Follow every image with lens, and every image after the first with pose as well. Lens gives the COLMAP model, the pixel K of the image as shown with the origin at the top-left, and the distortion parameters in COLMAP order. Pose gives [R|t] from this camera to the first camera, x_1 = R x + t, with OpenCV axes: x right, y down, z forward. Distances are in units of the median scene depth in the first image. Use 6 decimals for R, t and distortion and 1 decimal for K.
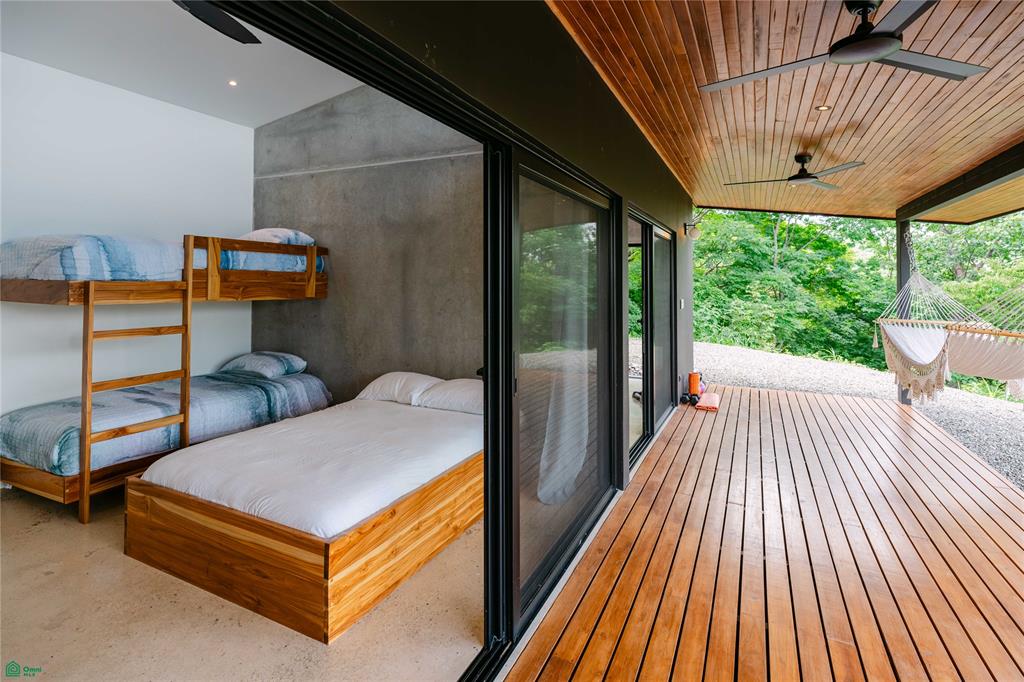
lens RADIAL K [[497.7, 0, 512.7], [0, 497.7, 271.3], [0, 0, 1]] dist [0.001022, -0.000032]
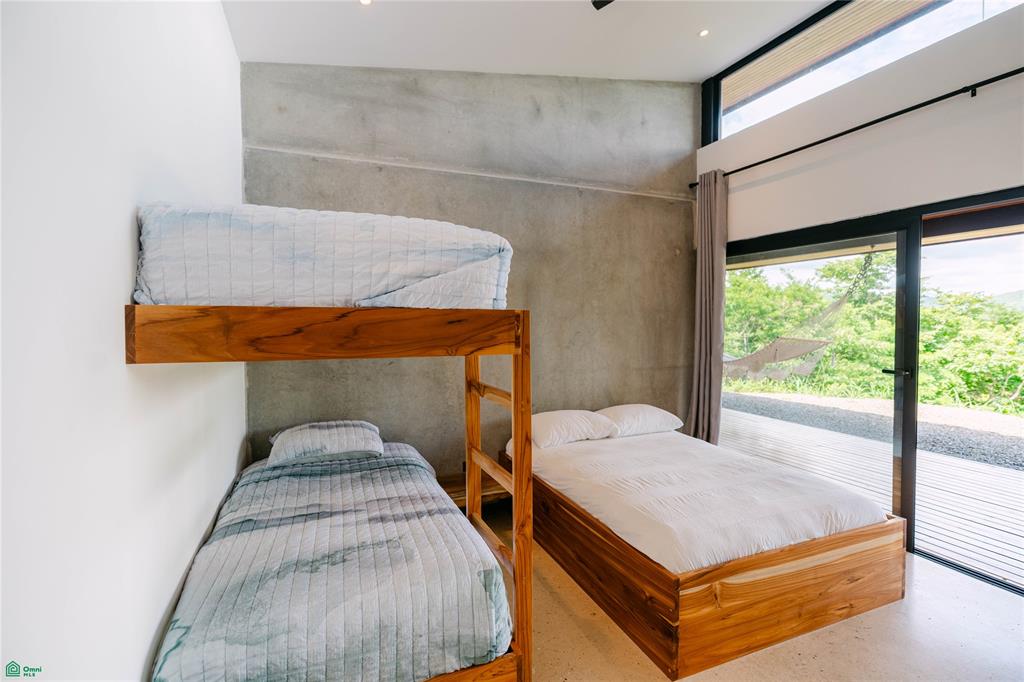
lens RADIAL K [[478.6, 0, 511.8], [0, 478.6, 328.4], [0, 0, 1]] dist [-0.000204, 0.000028]
pose [[0.667741, -0.024487, 0.743991, -0.916157], [-0.004314, 0.999315, 0.036762, 0.014224], [-0.744381, -0.027757, 0.667177, 0.455072]]
